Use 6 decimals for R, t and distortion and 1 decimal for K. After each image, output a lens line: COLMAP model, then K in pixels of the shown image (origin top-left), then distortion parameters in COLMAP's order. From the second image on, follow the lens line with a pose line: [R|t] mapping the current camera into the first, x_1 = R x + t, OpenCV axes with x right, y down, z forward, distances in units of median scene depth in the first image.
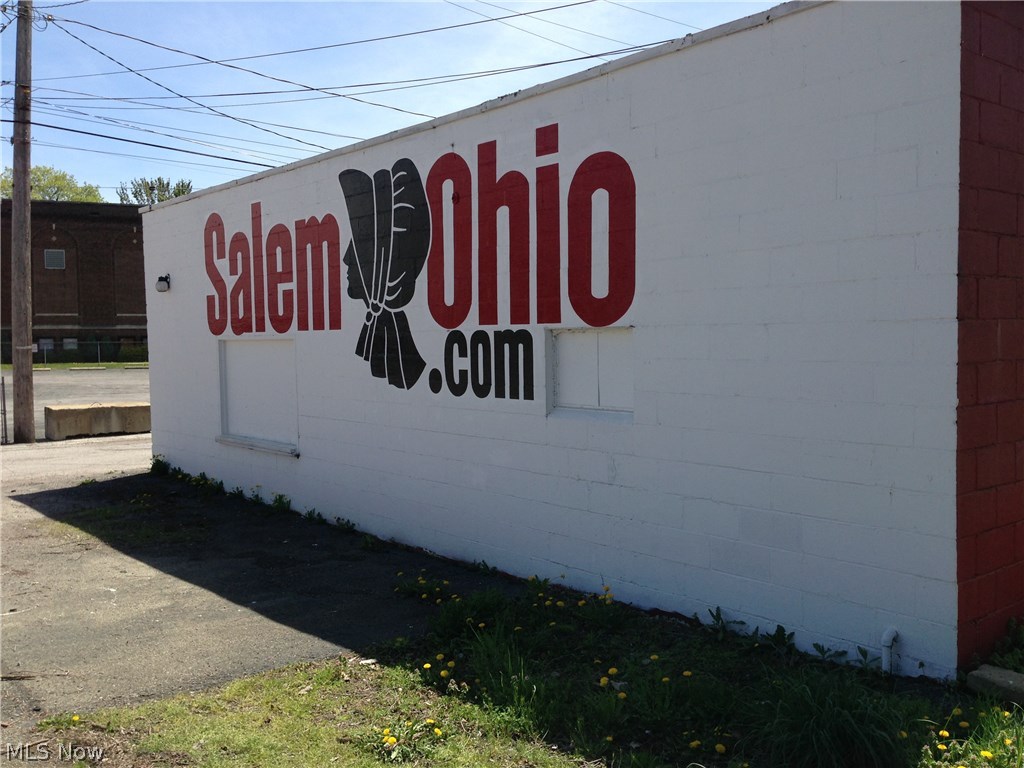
lens RADIAL K [[935.0, 0, 512.0], [0, 935.0, 384.0], [0, 0, 1]] dist [0.051522, -0.000112]
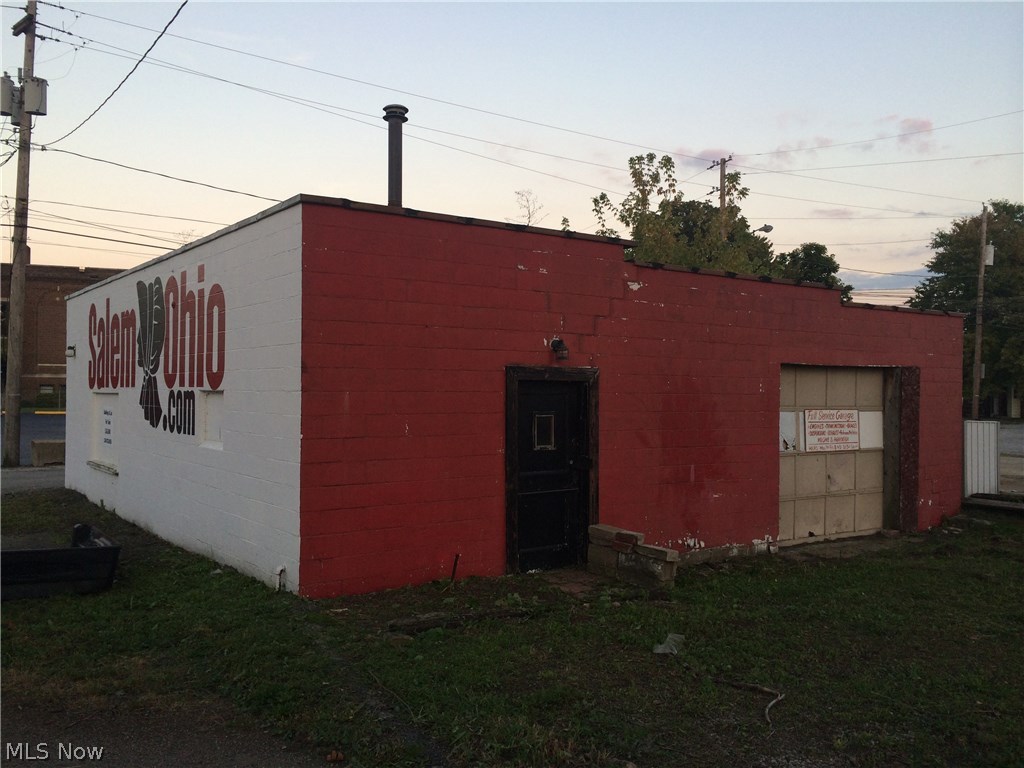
lens RADIAL K [[899.0, 0, 512.0], [0, 899.0, 384.0], [0, 0, 1]] dist [-0.000660, -0.005495]
pose [[0.997056, 0.019697, -0.074103, 0.509662], [-0.024057, 0.998002, -0.058416, 0.004677], [0.072805, 0.060027, 0.995538, -0.357948]]
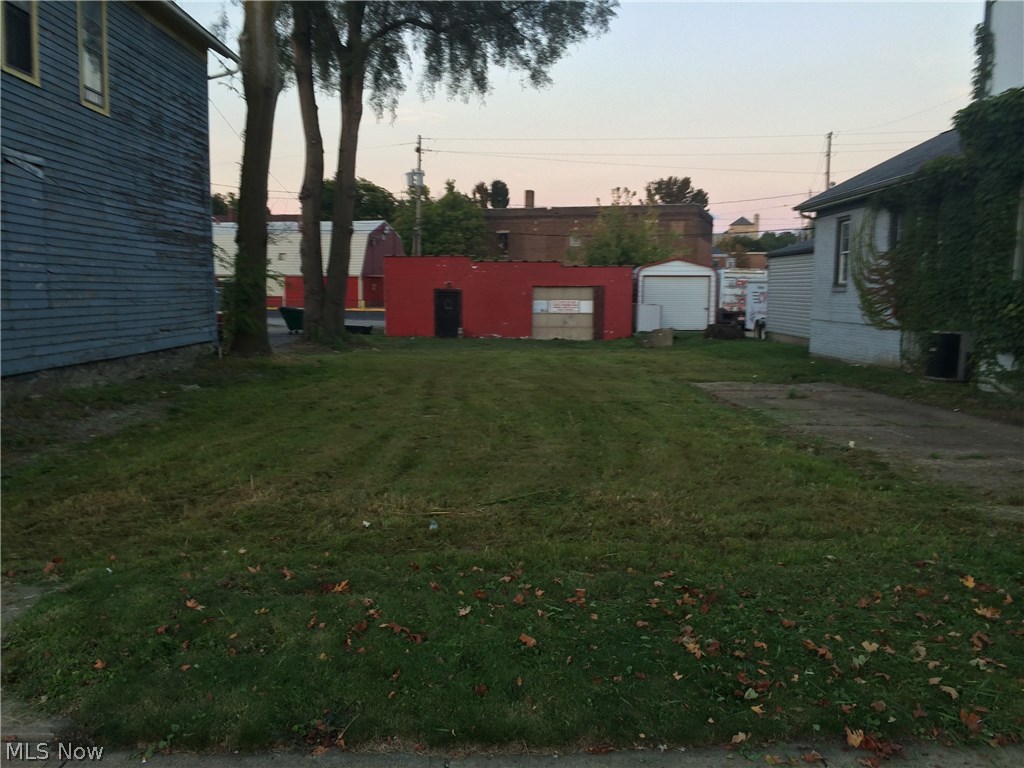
lens RADIAL K [[899.0, 0, 512.0], [0, 899.0, 384.0], [0, 0, 1]] dist [-0.000660, -0.005495]
pose [[0.766508, 0.081000, -0.637106, 3.333132], [-0.040450, 0.996134, 0.077980, 0.026715], [0.640959, -0.034001, 0.766822, -2.321222]]
